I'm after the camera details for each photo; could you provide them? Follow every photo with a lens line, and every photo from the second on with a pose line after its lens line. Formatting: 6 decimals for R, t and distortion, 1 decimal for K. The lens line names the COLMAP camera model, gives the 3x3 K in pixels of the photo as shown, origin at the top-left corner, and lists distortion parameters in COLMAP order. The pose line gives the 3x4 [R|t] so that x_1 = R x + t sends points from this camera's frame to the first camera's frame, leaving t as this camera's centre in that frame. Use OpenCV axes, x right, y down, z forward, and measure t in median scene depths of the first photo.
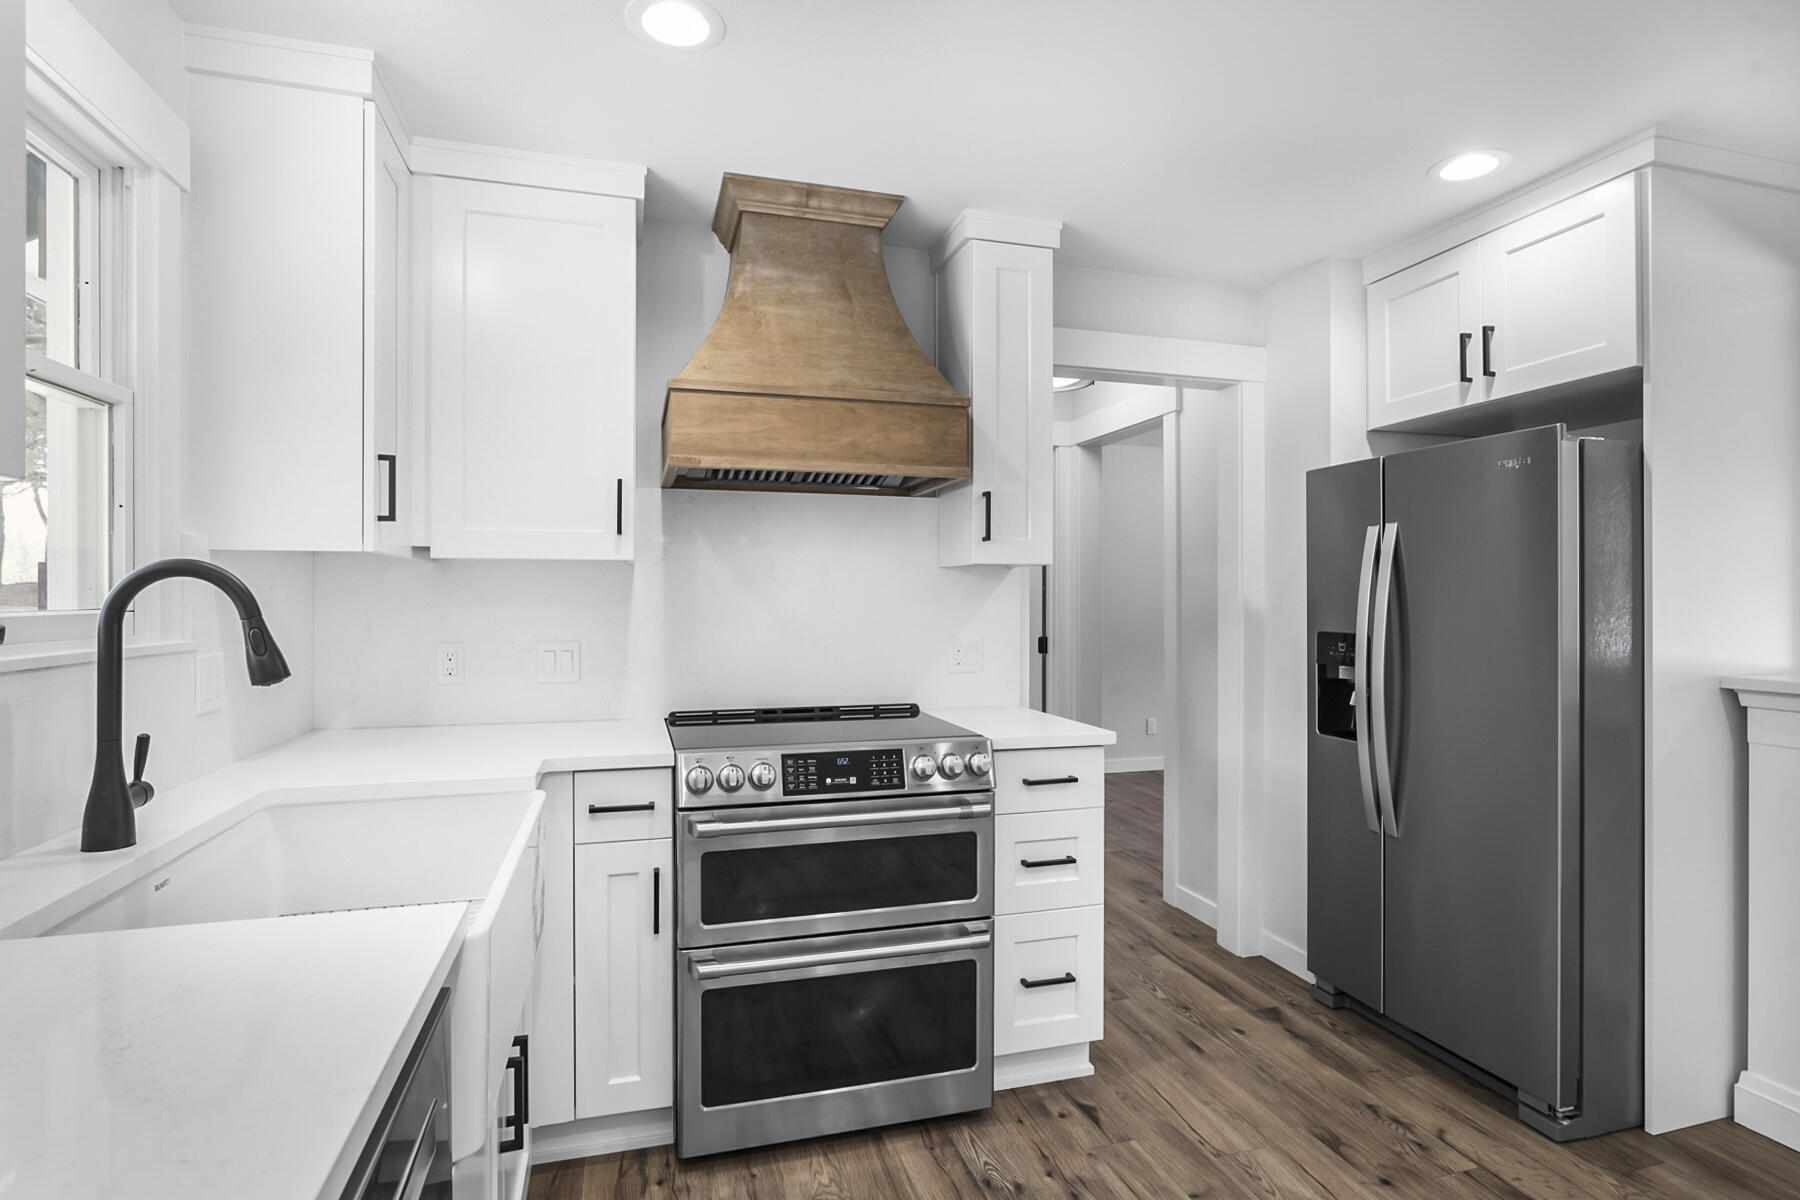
lens RADIAL K [[915.0, 0, 899.9], [0, 915.0, 599.6], [0, 0, 1]] dist [-0.016622, 0.005020]
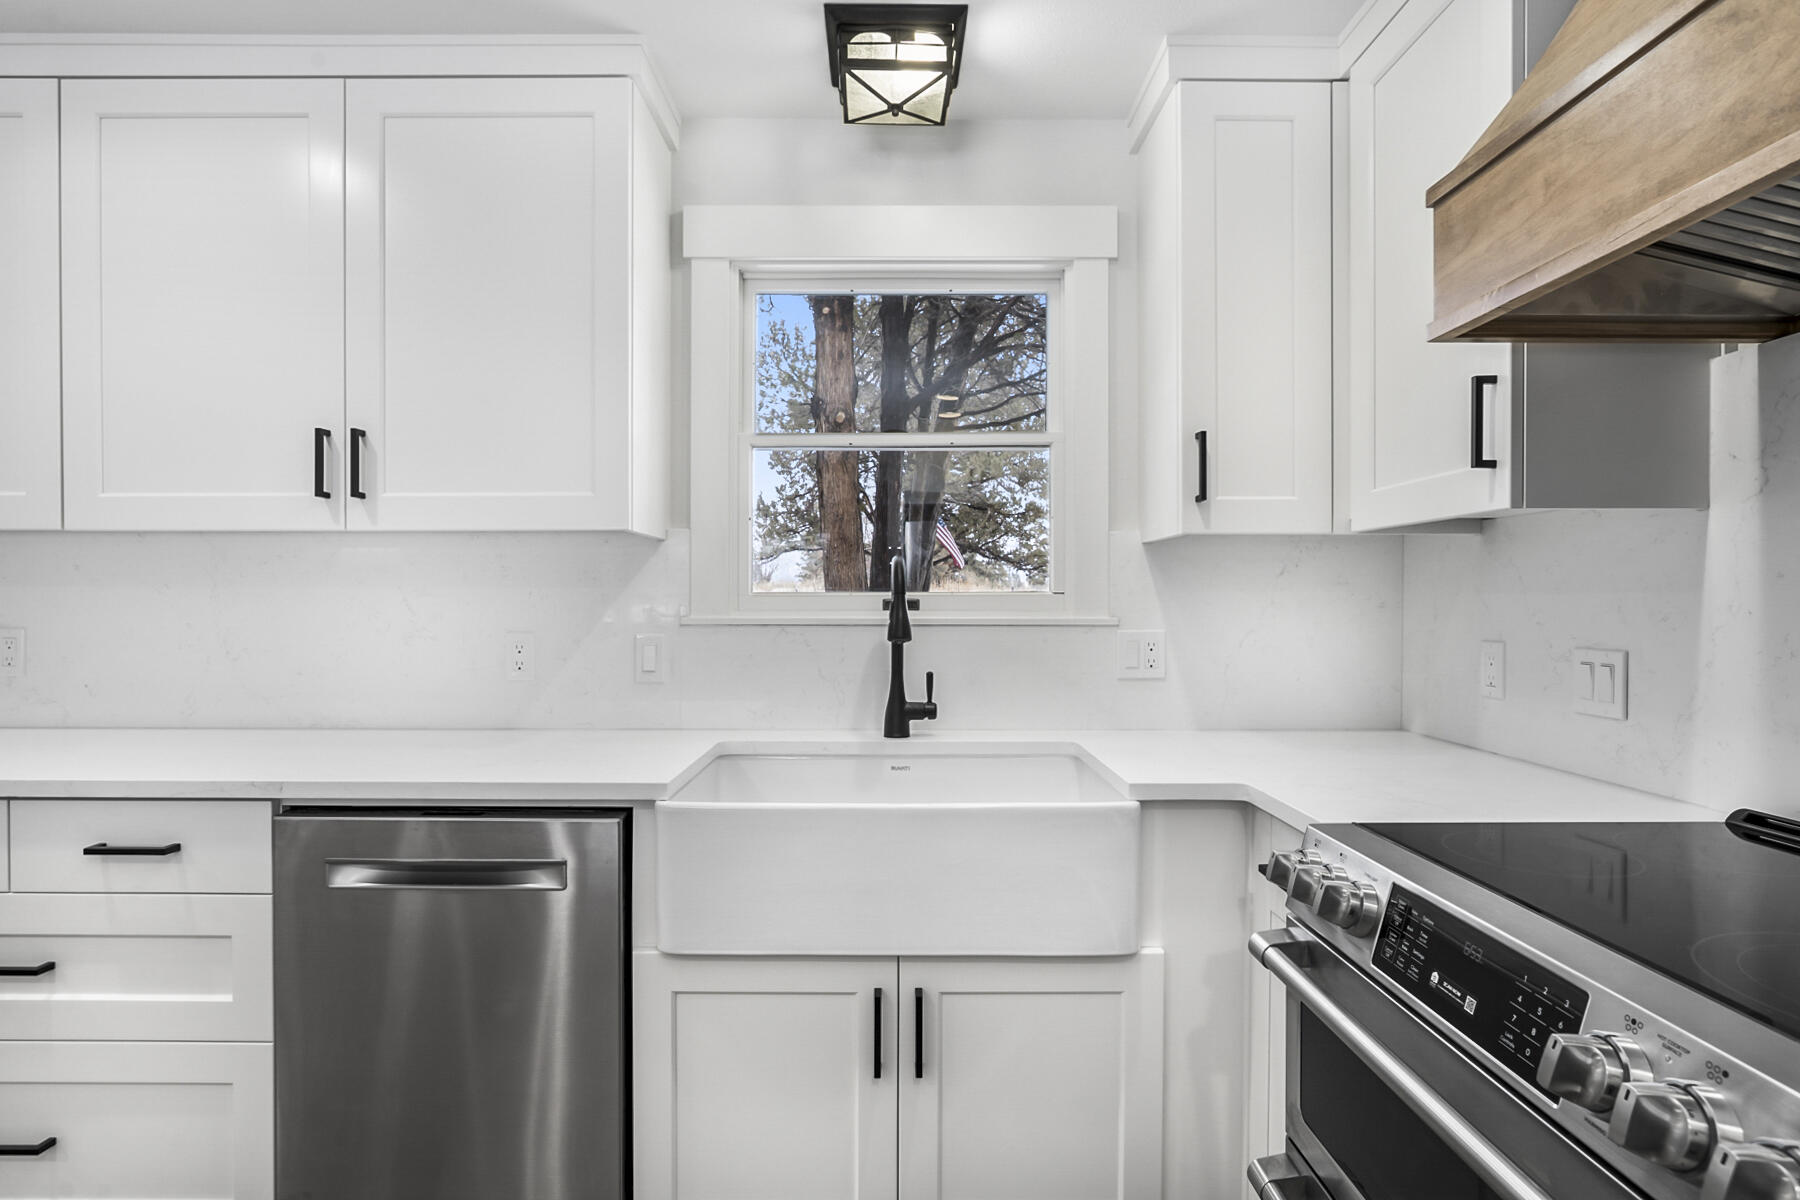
lens RADIAL K [[915.0, 0, 901.1], [0, 915.0, 599.2], [0, 0, 1]] dist [-0.016622, 0.005020]
pose [[-0.282059, -0.004076, -0.959388, 0.386633], [-0.007595, 0.999969, -0.002016, 0.019861], [0.959367, 0.006718, -0.282081, 0.829843]]
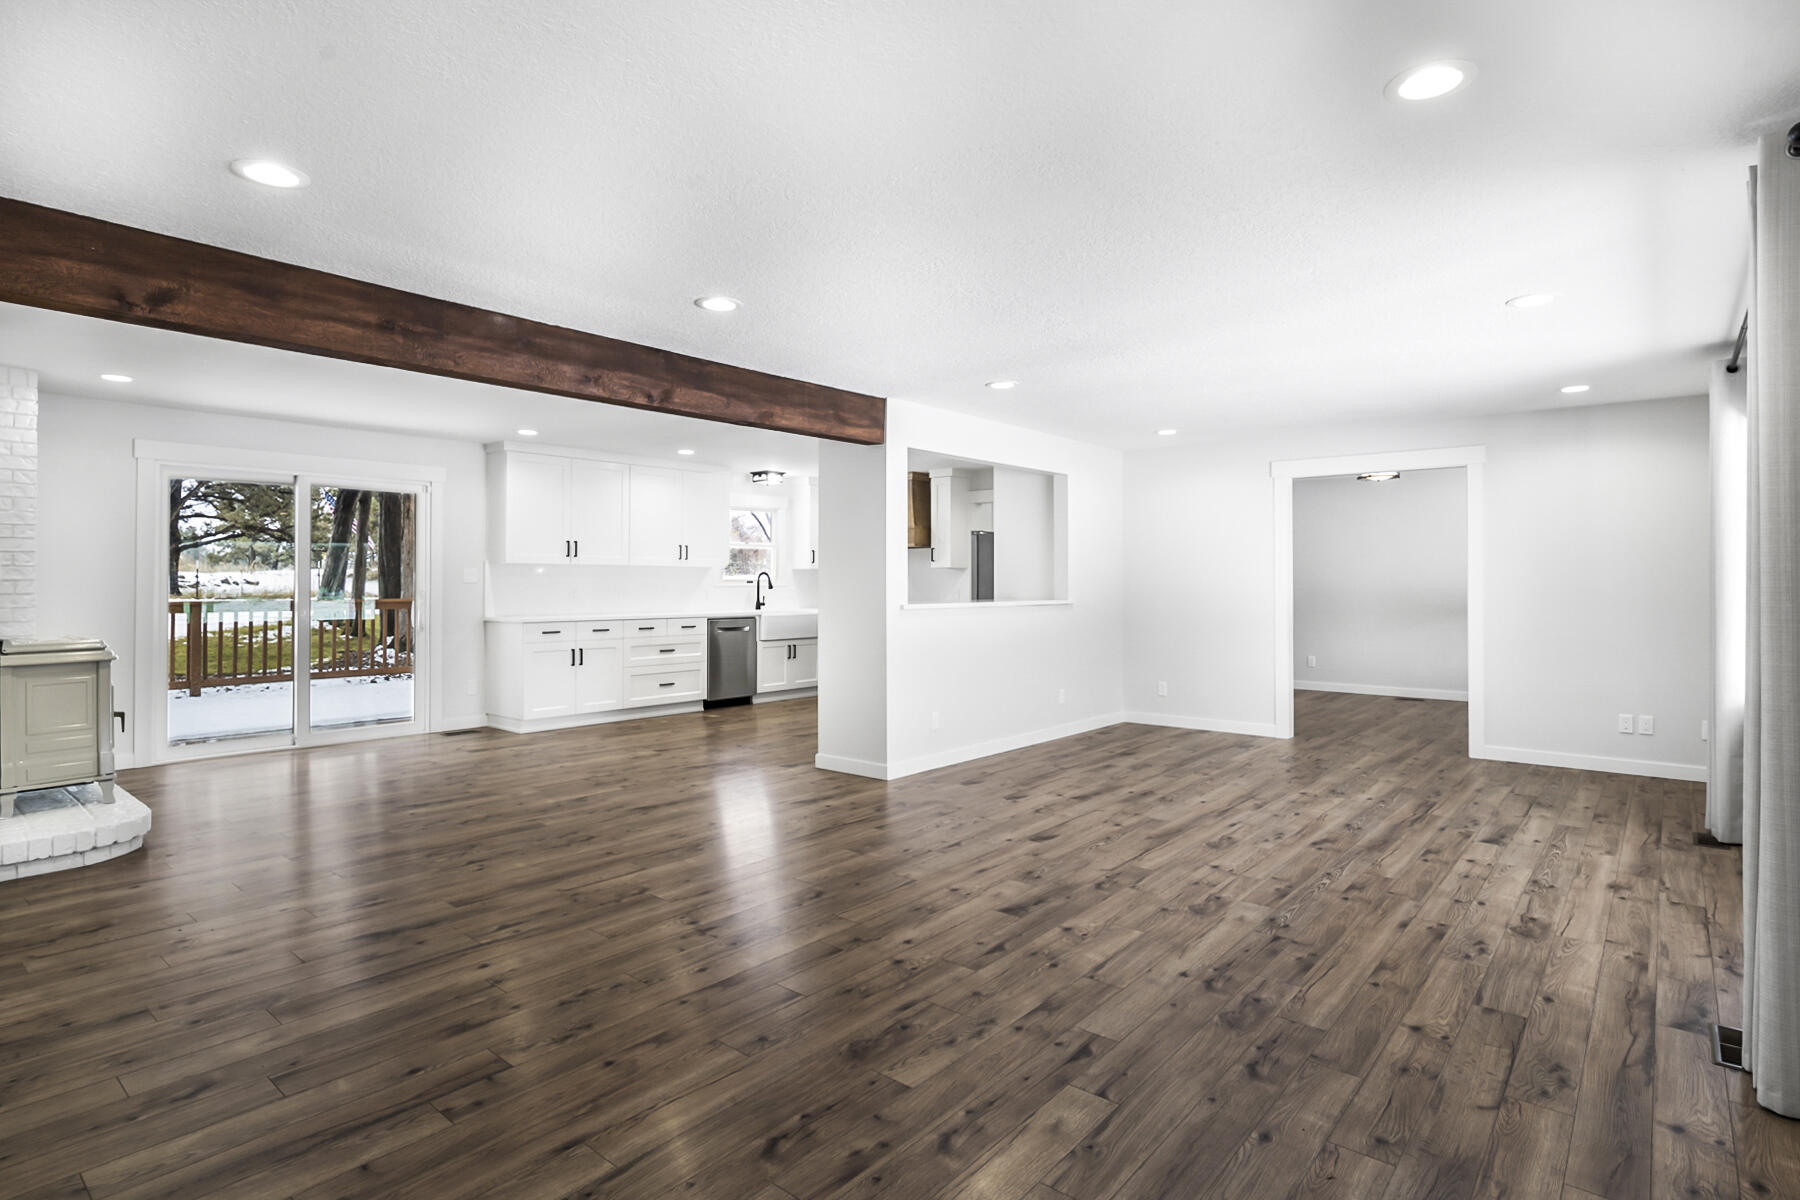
lens RADIAL K [[915.0, 0, 914.2], [0, 915.0, 587.2], [0, 0, 1]] dist [-0.016622, 0.005020]
pose [[0.560483, 0.003793, -0.828157, 3.566929], [-0.004698, 0.999988, 0.001400, 0.038914], [0.828152, 0.003107, 0.560495, -1.271950]]
